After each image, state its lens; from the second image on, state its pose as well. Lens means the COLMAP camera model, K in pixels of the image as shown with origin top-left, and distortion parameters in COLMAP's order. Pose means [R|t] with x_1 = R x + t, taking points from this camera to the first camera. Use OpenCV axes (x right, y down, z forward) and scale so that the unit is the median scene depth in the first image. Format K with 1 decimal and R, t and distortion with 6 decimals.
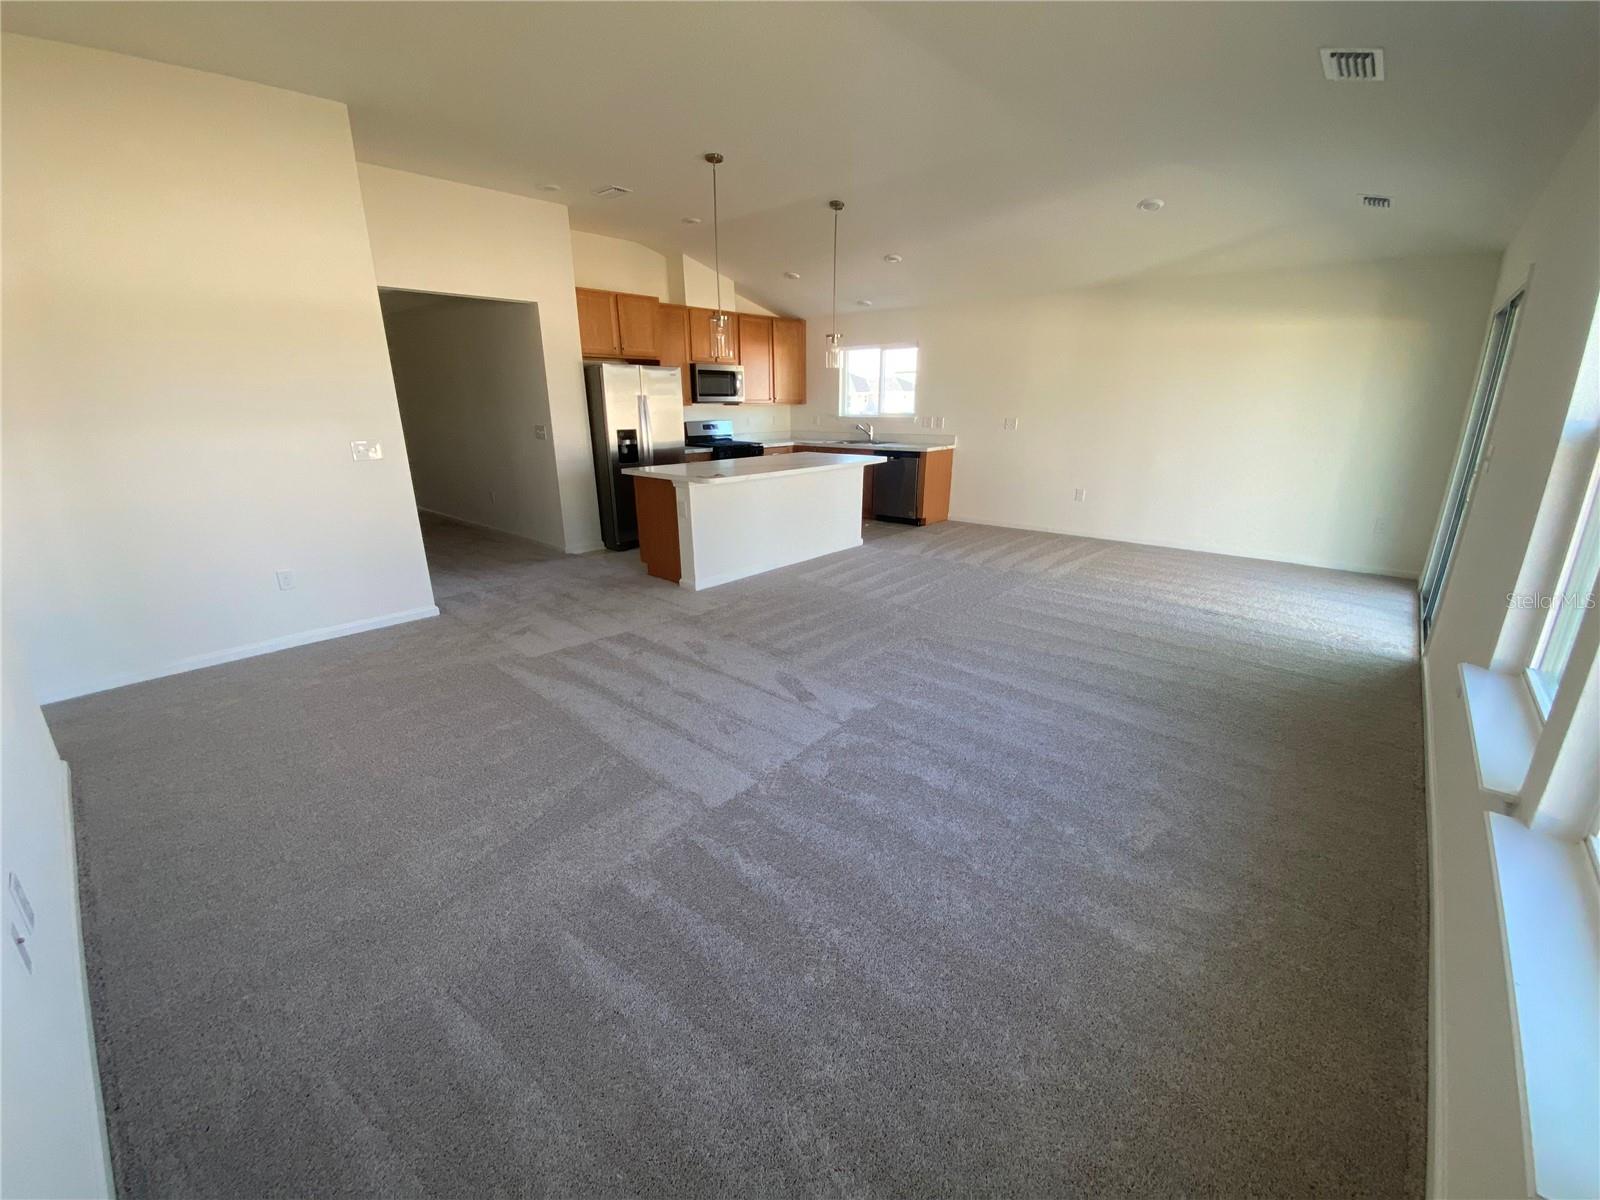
lens RADIAL K [[665.3, 0, 793.9], [0, 665.3, 645.8], [0, 0, 1]] dist [-0.000830, -0.000399]
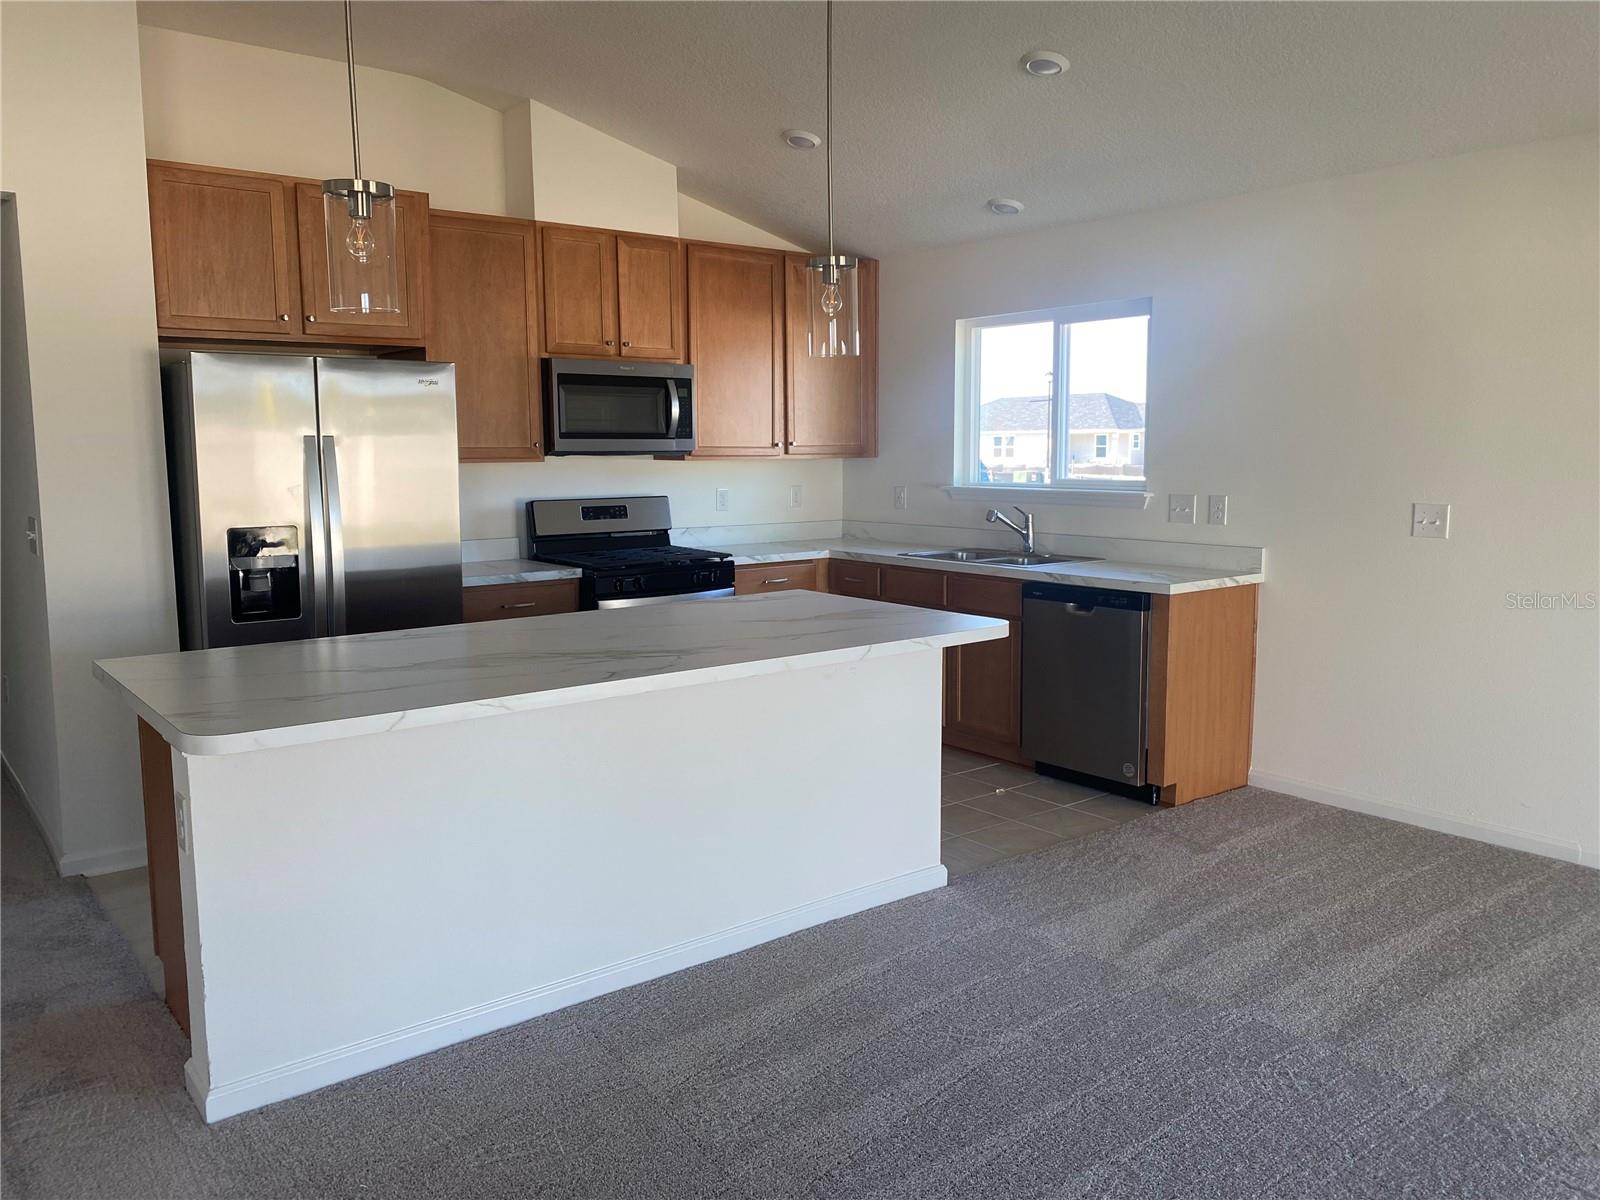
lens RADIAL K [[1256.1, 0, 800.0], [0, 1256.1, 600.0], [0, 0, 1]] dist [-0.001212, -0.001702]
pose [[0.985225, 0.022641, -0.169760, 0.118400], [-0.060631, 0.973138, -0.222095, -0.131253], [0.160171, 0.229106, 0.960133, 0.347036]]
